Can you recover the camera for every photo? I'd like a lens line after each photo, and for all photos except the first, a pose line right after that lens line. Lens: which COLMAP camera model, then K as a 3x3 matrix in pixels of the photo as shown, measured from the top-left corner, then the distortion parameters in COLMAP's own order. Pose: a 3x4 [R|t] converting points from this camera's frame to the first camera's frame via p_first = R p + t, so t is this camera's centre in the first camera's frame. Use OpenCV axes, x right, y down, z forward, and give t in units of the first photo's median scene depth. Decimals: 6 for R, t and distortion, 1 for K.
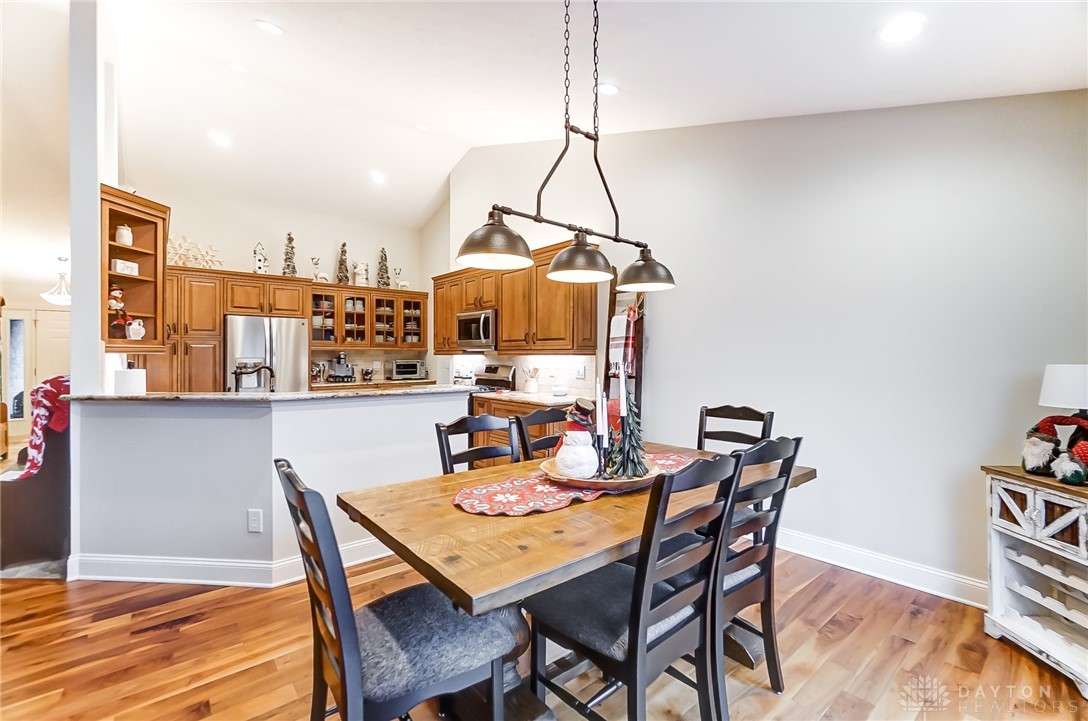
lens RADIAL K [[478.7, 0, 544.9], [0, 478.7, 356.1], [0, 0, 1]] dist [-0.004995, 0.001084]
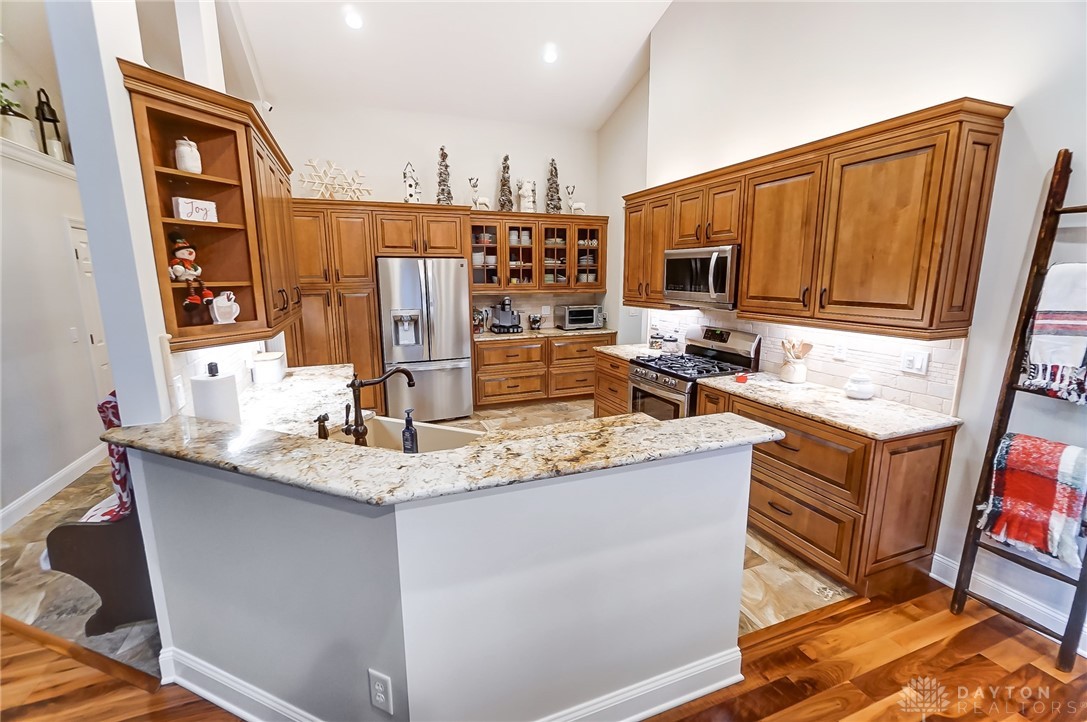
lens RADIAL K [[471.1, 0, 542.4], [0, 471.1, 361.1], [0, 0, 1]] dist [-0.007161, 0.000560]
pose [[0.950964, 0.050934, -0.305080, -0.113522], [0.005299, 0.983521, 0.180719, -0.045800], [0.309258, -0.173474, 0.935022, 0.243872]]
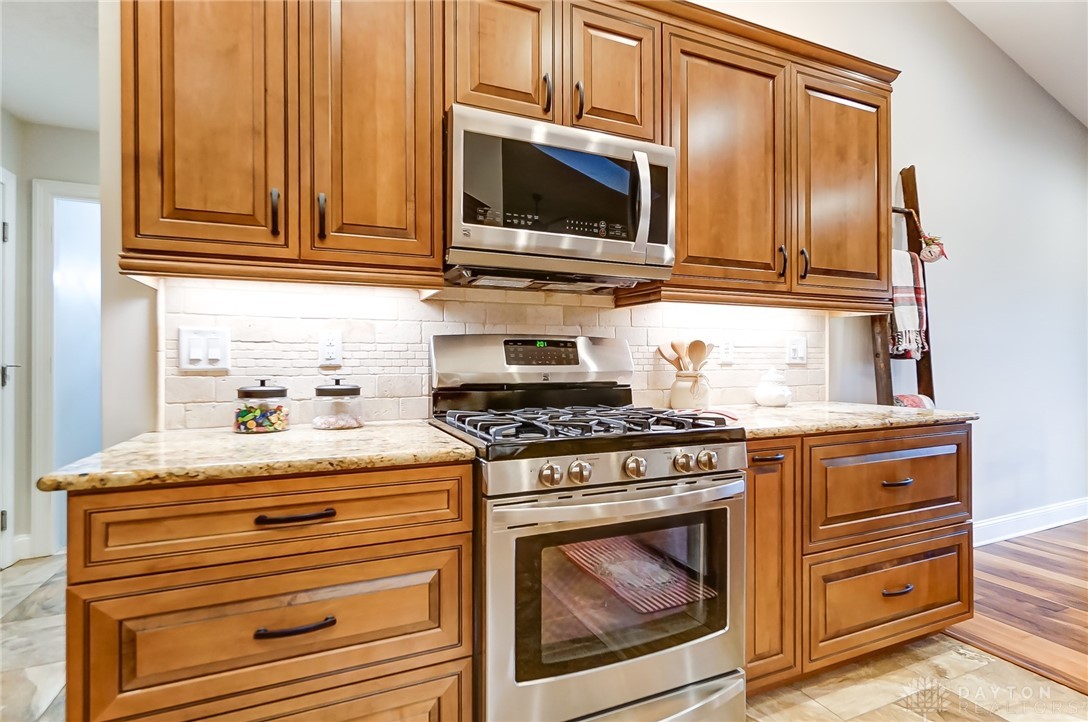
lens RADIAL K [[524.4, 0, 539.0], [0, 524.4, 360.9], [0, 0, 1]] dist [-0.004298, -0.000378]
pose [[0.286179, -0.005098, 0.958163, -0.340194], [0.005678, 0.999977, 0.003625, 0.026802], [-0.958159, 0.004403, 0.286201, 0.739078]]
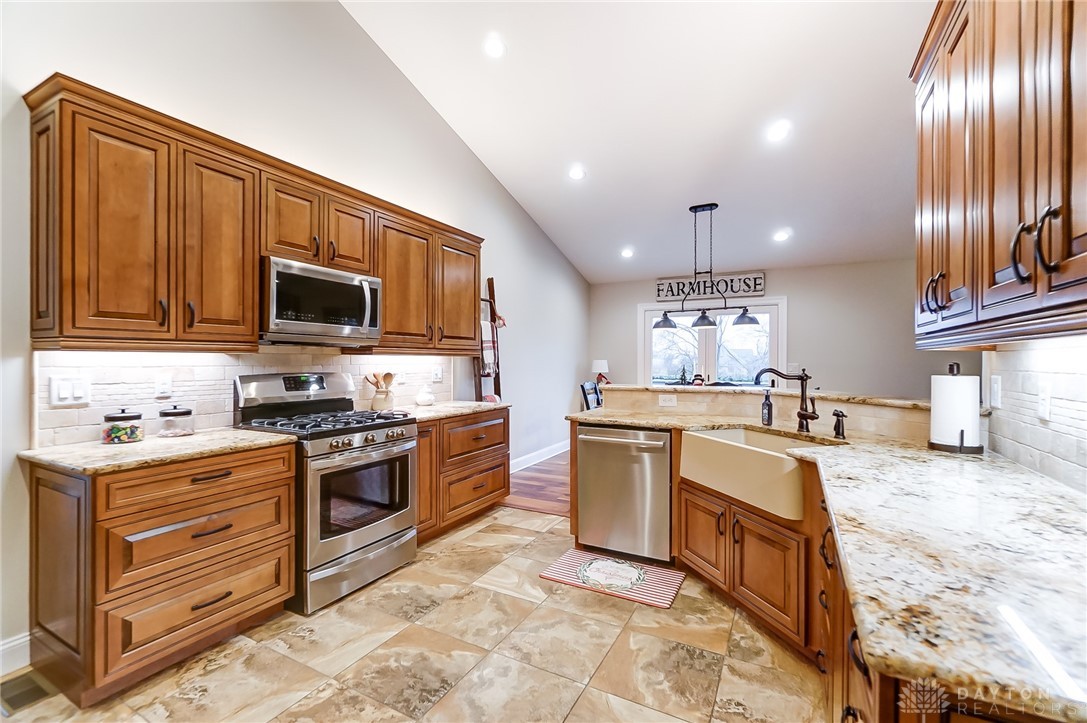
lens RADIAL K [[471.1, 0, 542.4], [0, 471.1, 361.6], [0, 0, 1]] dist [-0.007161, 0.000560]
pose [[-0.377241, -0.006957, 0.926089, -0.549257], [-0.000793, 0.999974, 0.007189, 0.001623], [-0.926115, 0.001977, -0.377237, 0.774570]]
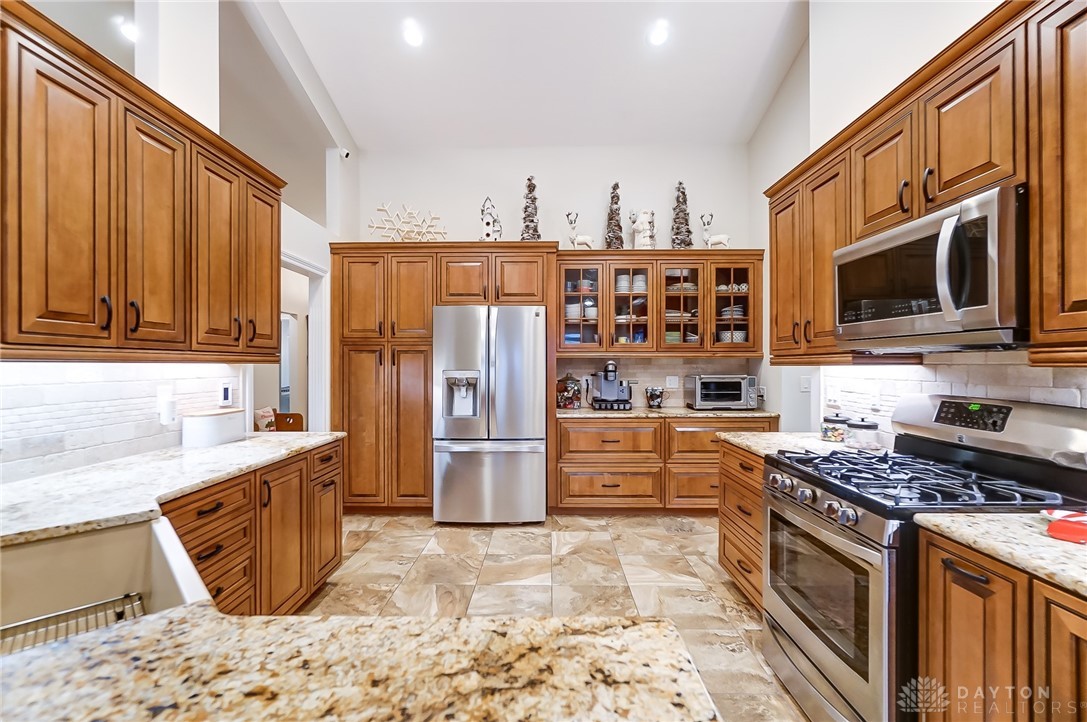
lens RADIAL K [[471.1, 0, 545.0], [0, 471.1, 364.9], [0, 0, 1]] dist [-0.001756, 0.000186]
pose [[0.764155, -0.002532, -0.645028, -0.101028], [0.000637, 0.999995, -0.003170, -0.001514], [0.645033, 0.002011, 0.764152, 0.488194]]
